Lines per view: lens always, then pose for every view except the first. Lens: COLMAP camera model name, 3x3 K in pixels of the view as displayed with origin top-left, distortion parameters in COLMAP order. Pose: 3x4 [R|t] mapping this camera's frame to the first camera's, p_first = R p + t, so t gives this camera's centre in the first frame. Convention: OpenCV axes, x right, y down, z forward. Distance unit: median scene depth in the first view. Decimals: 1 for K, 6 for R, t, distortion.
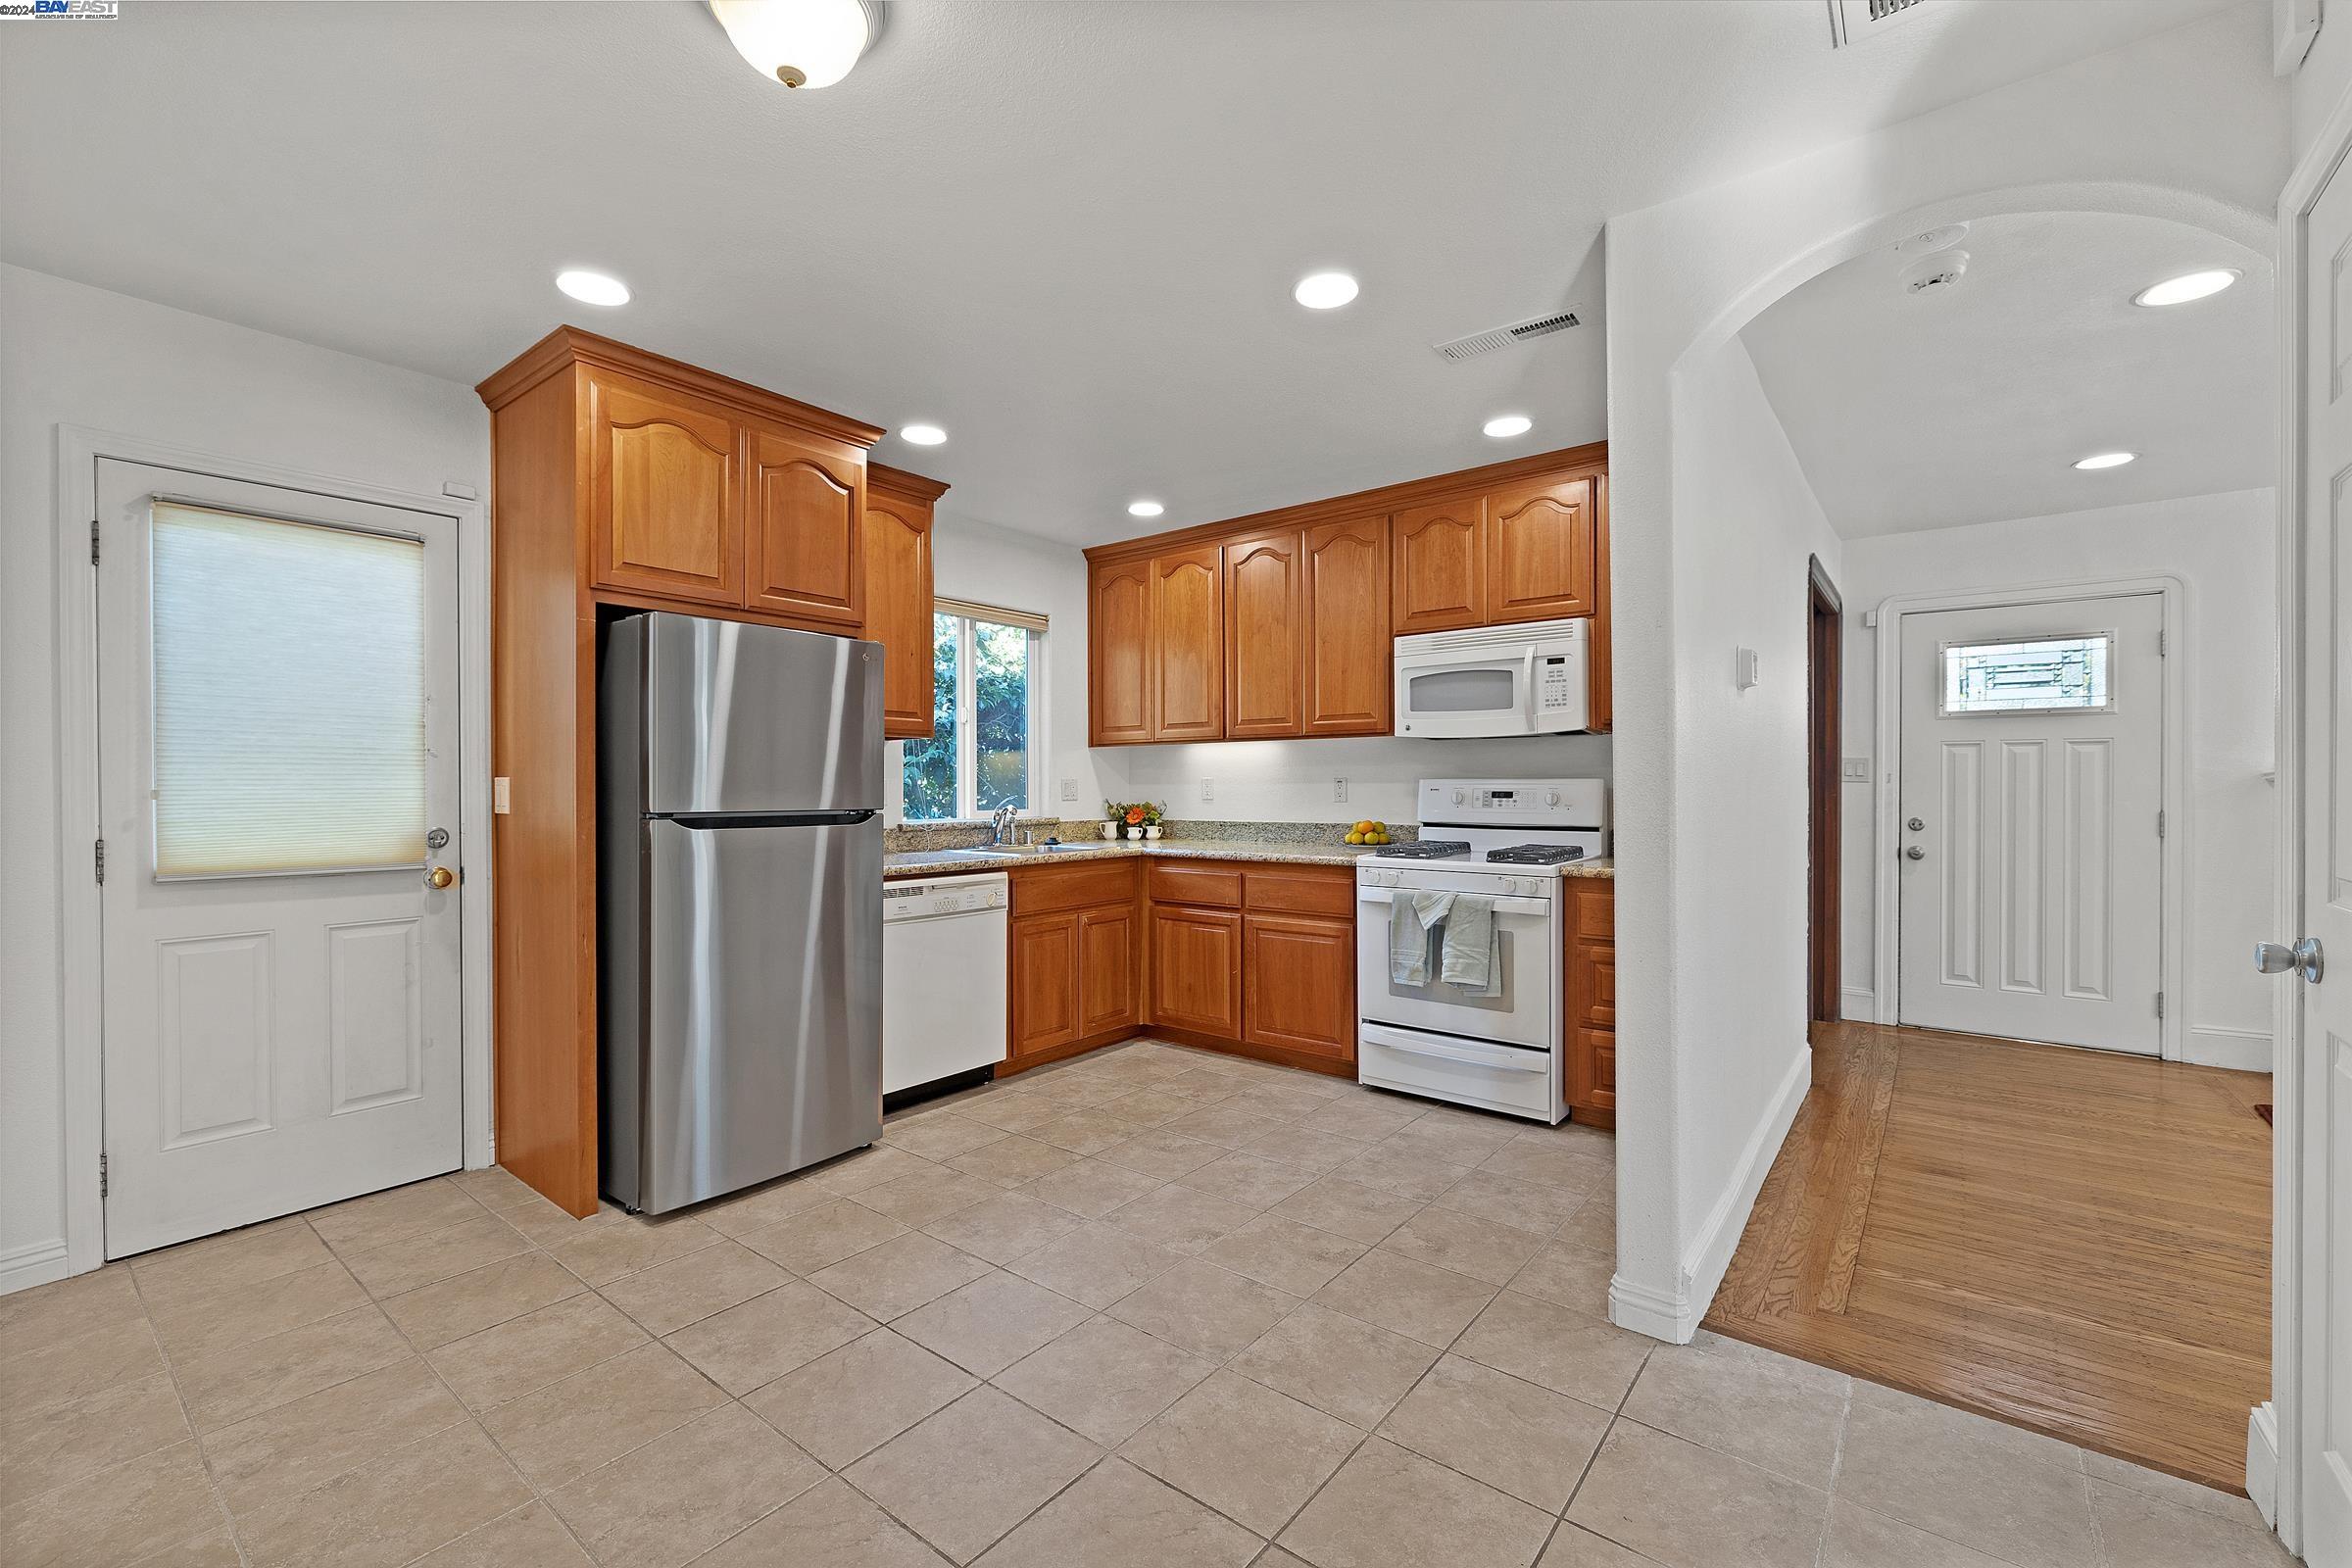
lens RADIAL K [[984.6, 0, 1168.6], [0, 984.6, 791.5], [0, 0, 1]] dist [-0.001133, 0.000578]
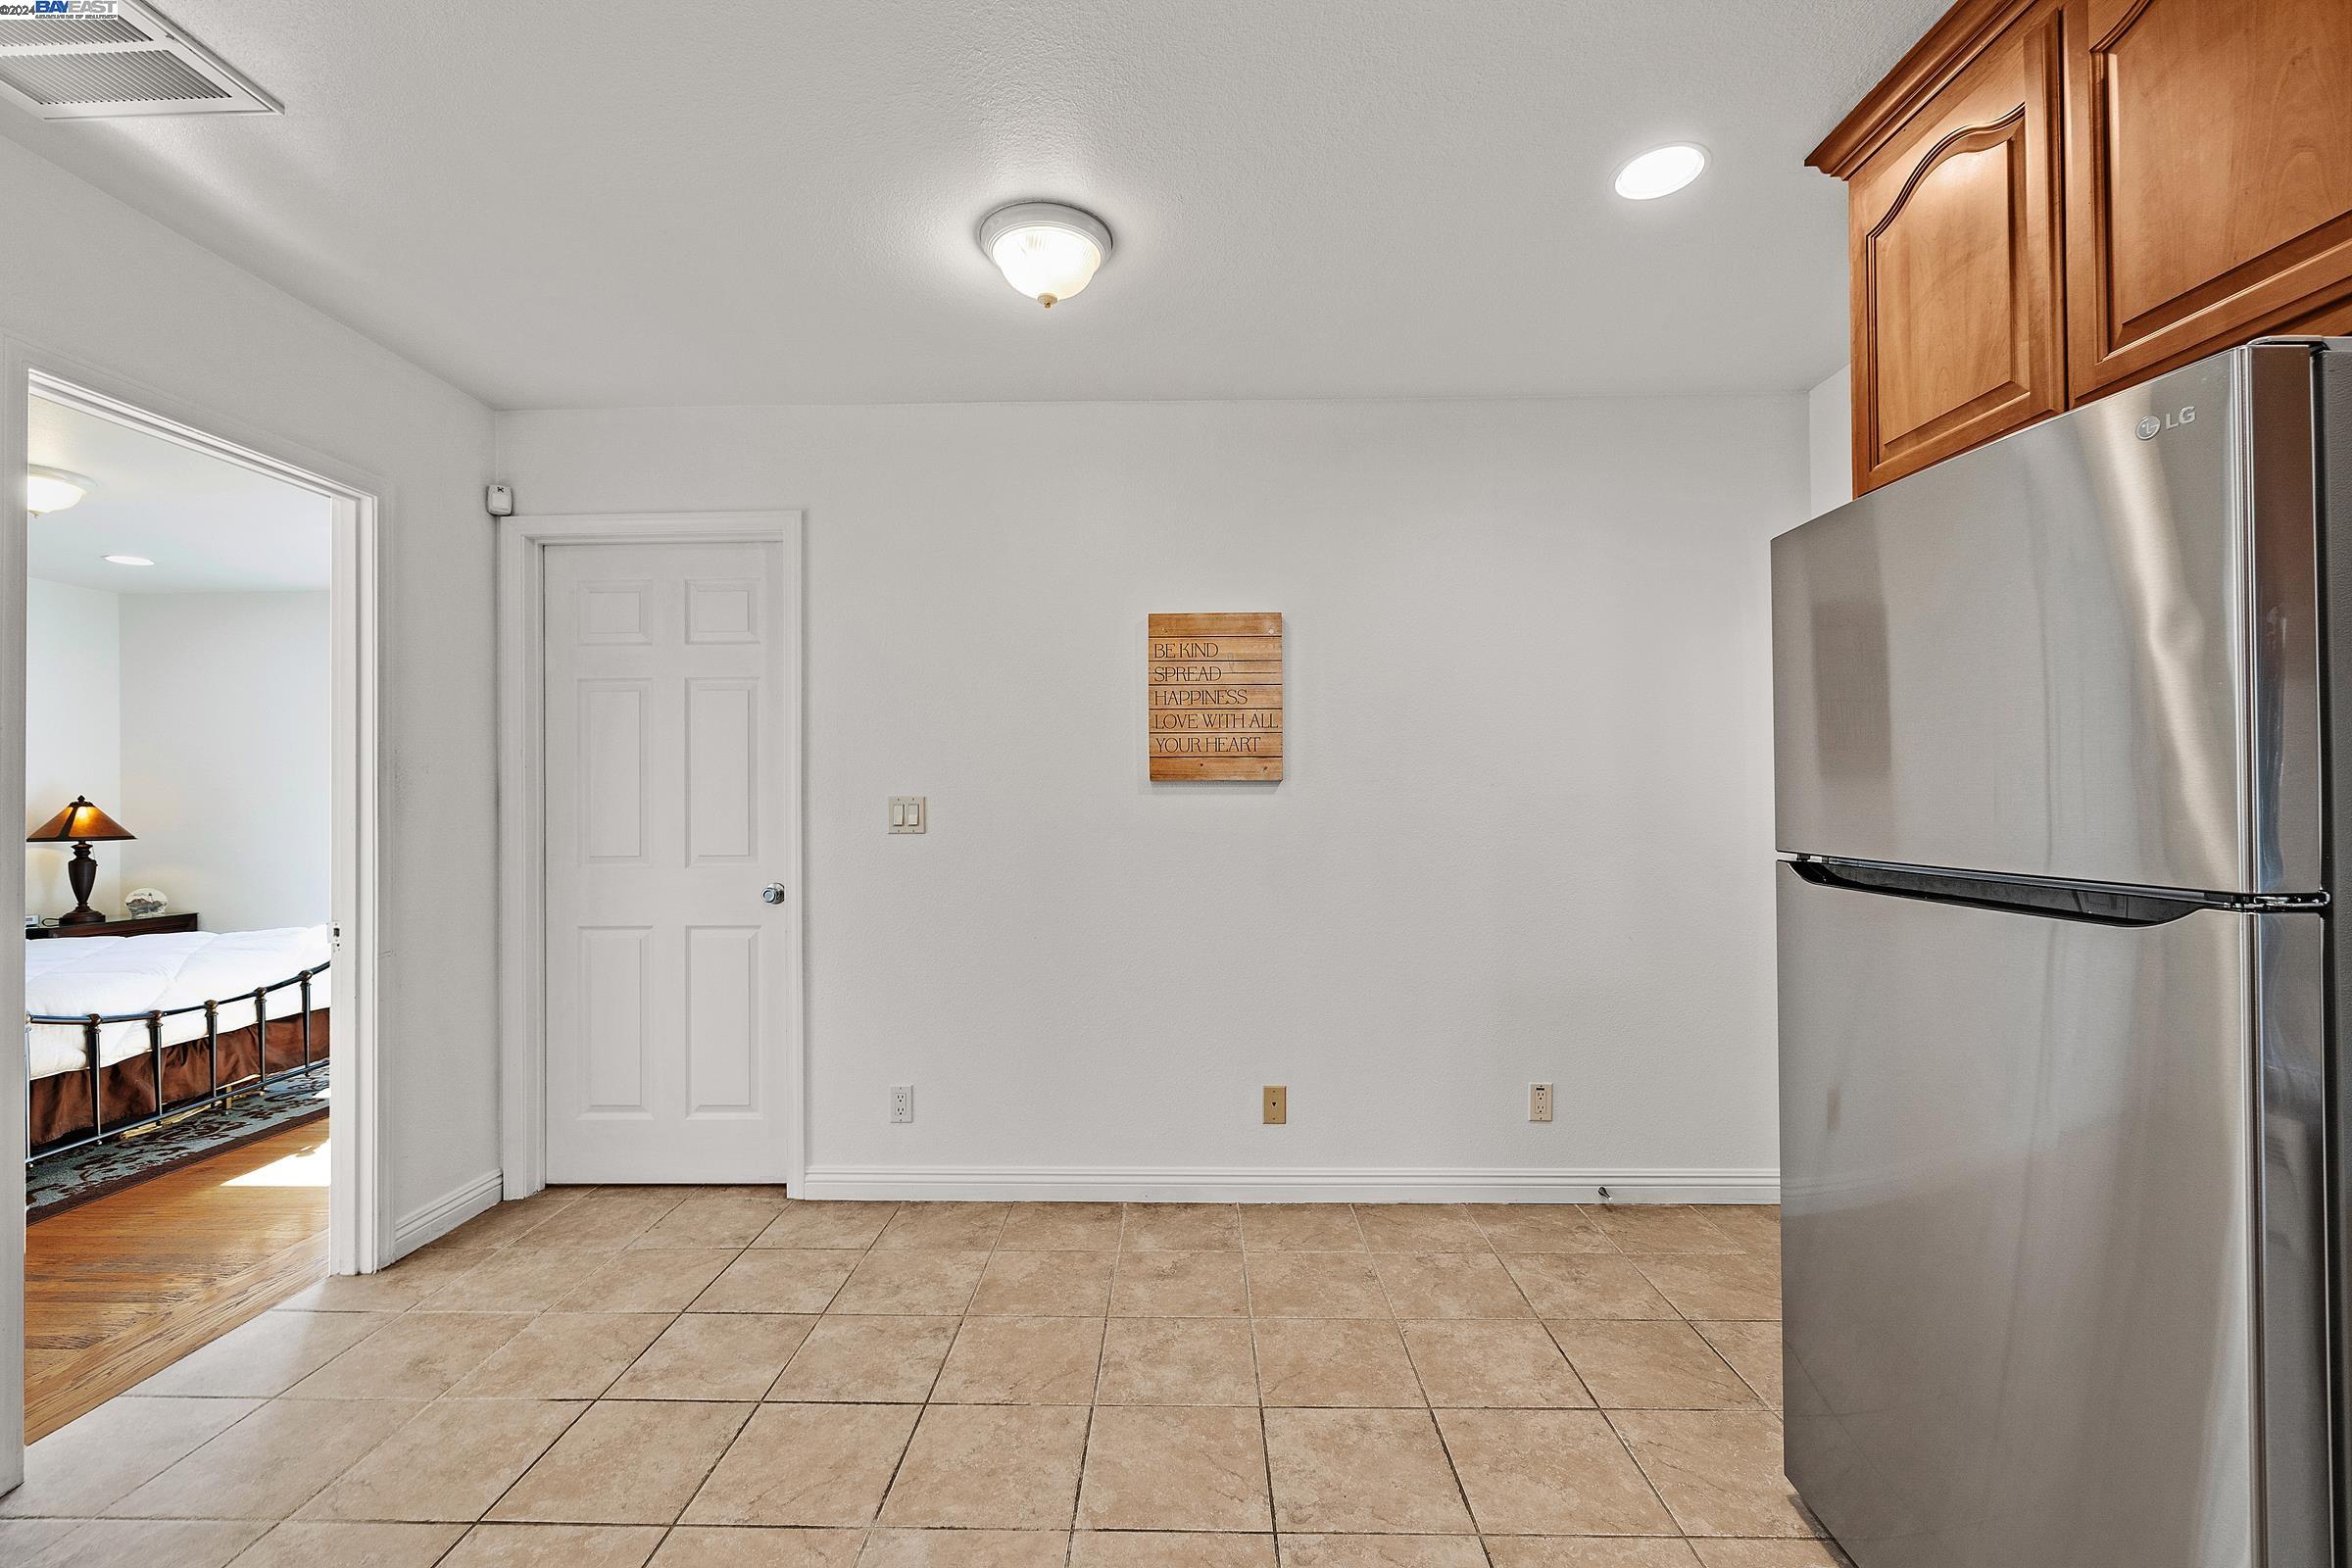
lens RADIAL K [[984.6, 0, 1165.2], [0, 984.6, 789.3], [0, 0, 1]] dist [-0.001133, 0.000578]
pose [[-0.796172, 0.005038, -0.605049, 0.123714], [0.008213, 0.999963, -0.002480, -0.012790], [0.605014, -0.006944, -0.796185, 0.838542]]
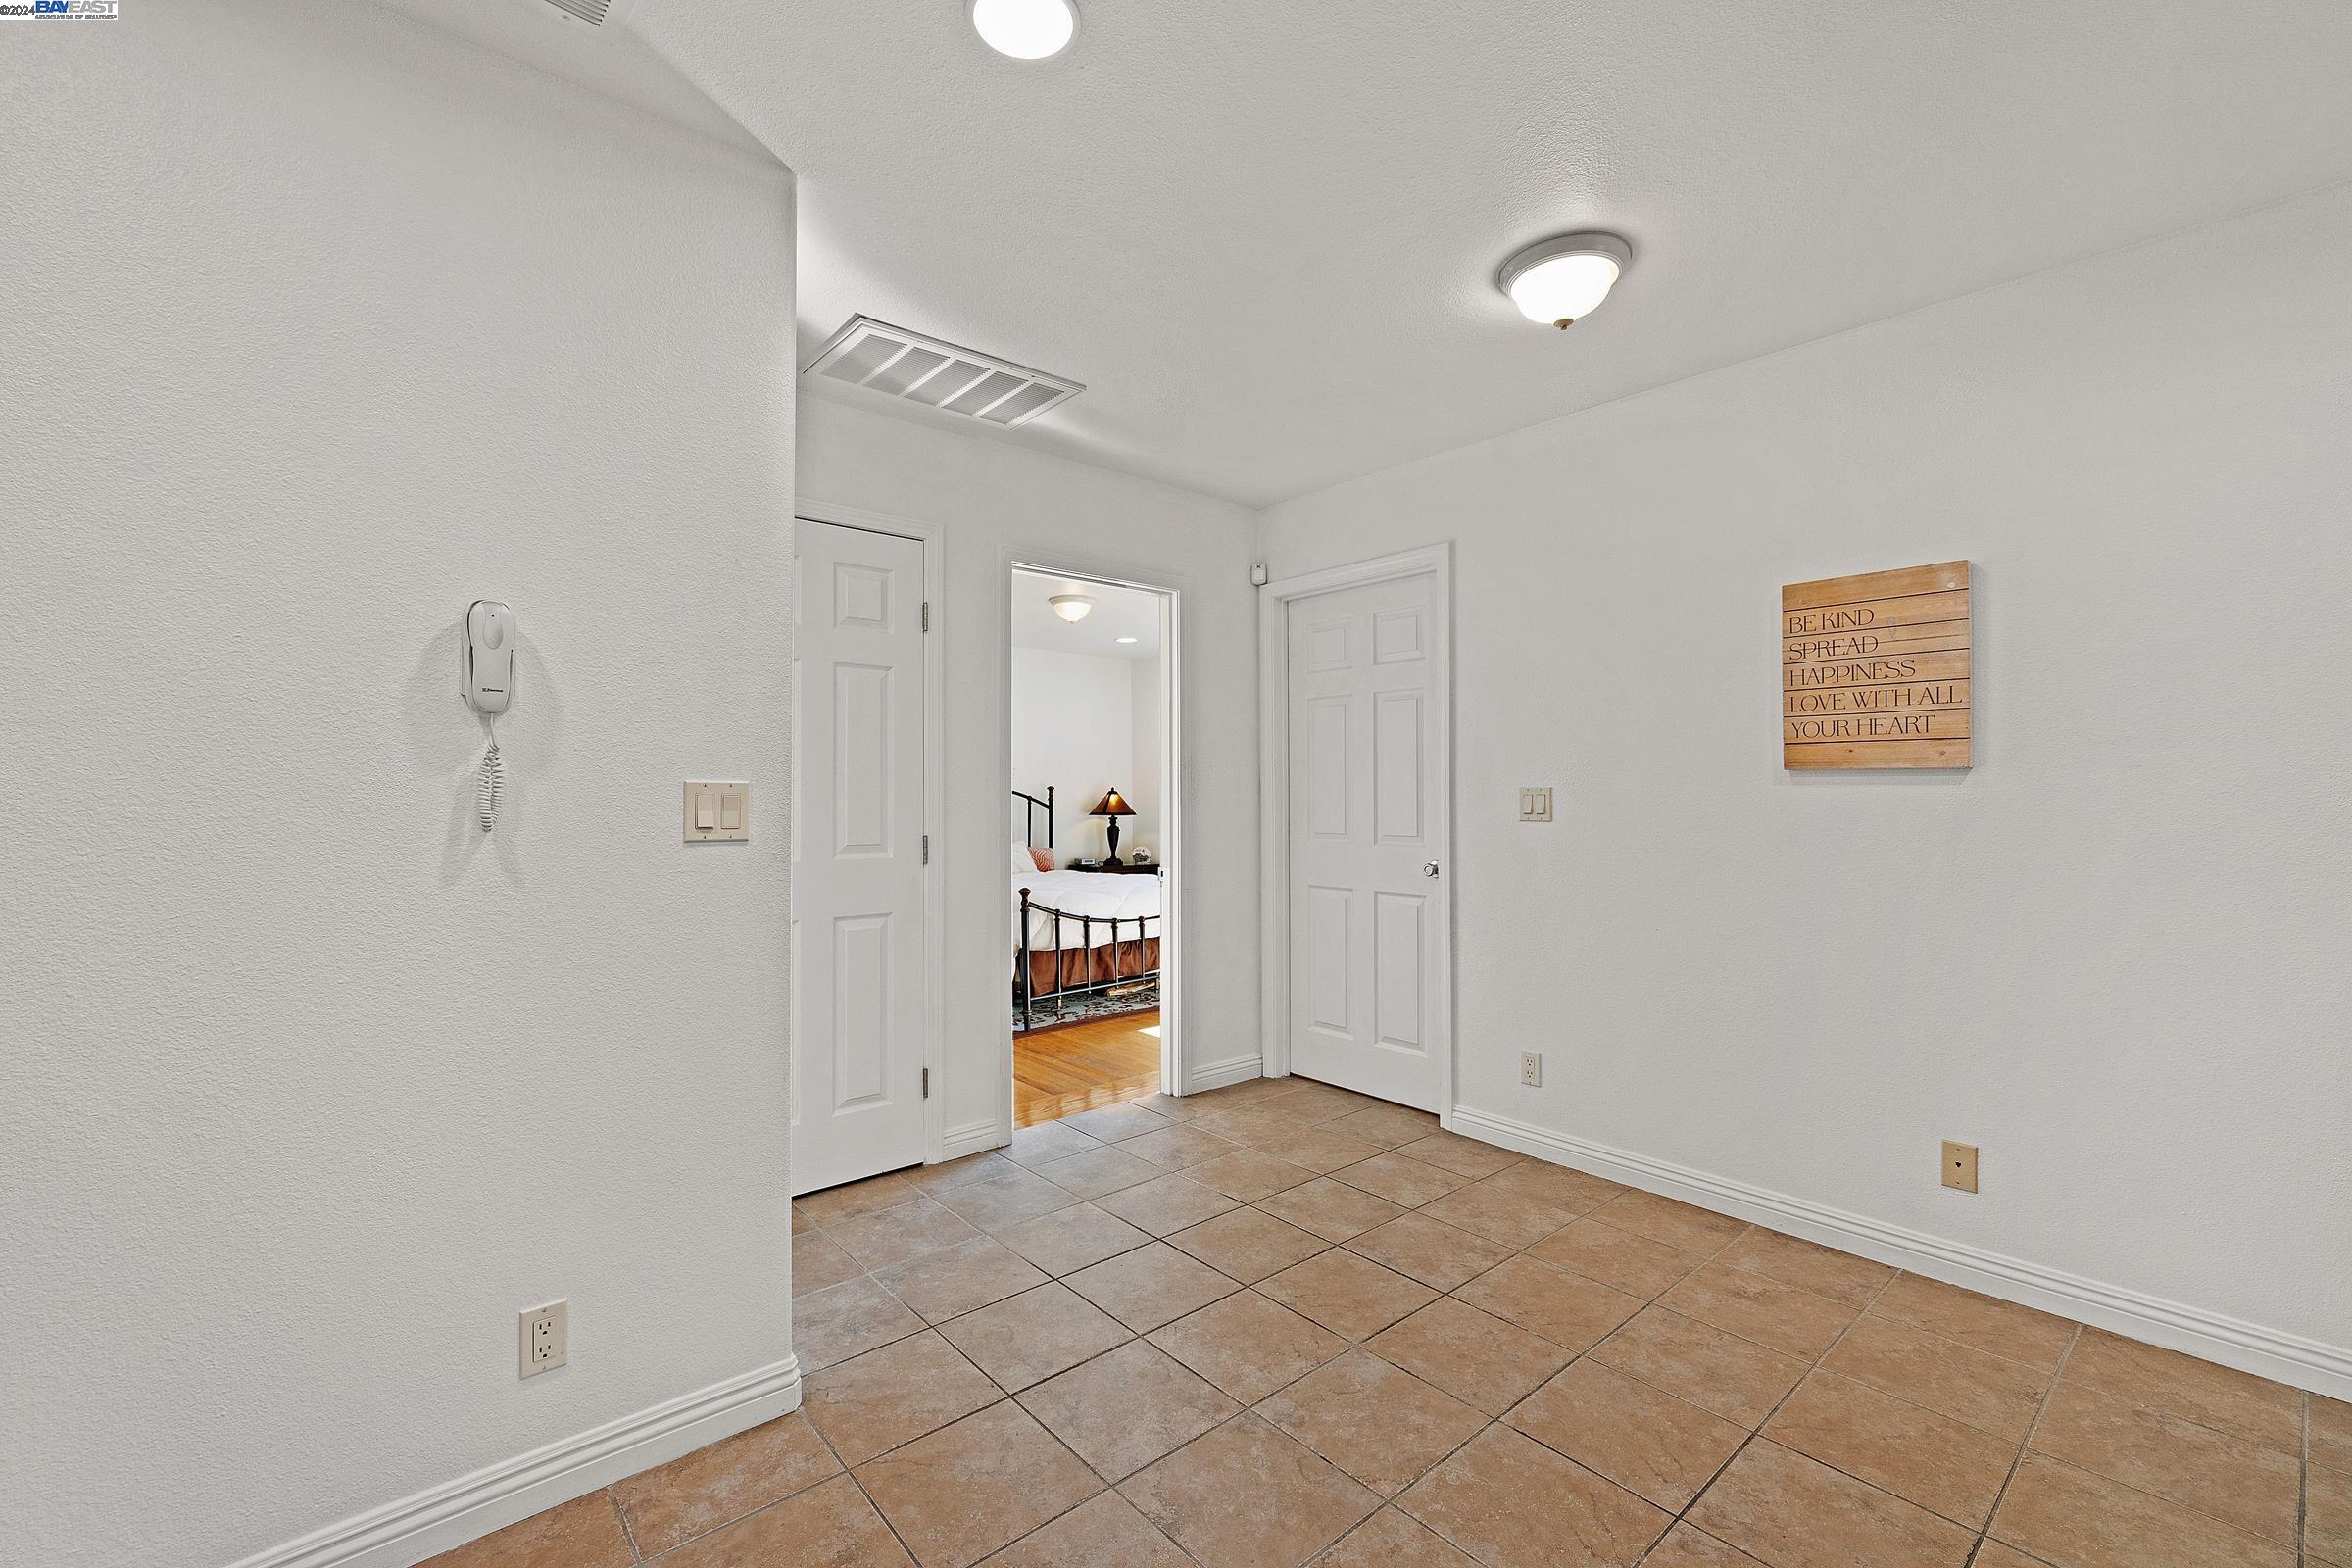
lens RADIAL K [[984.6, 0, 1165.4], [0, 984.6, 795.1], [0, 0, 1]] dist [-0.001133, 0.000578]
pose [[-0.981518, 0.006094, 0.191274, -0.027386], [0.006874, 0.999971, 0.003414, -0.009243], [-0.191248, 0.004665, -0.981531, 0.980459]]
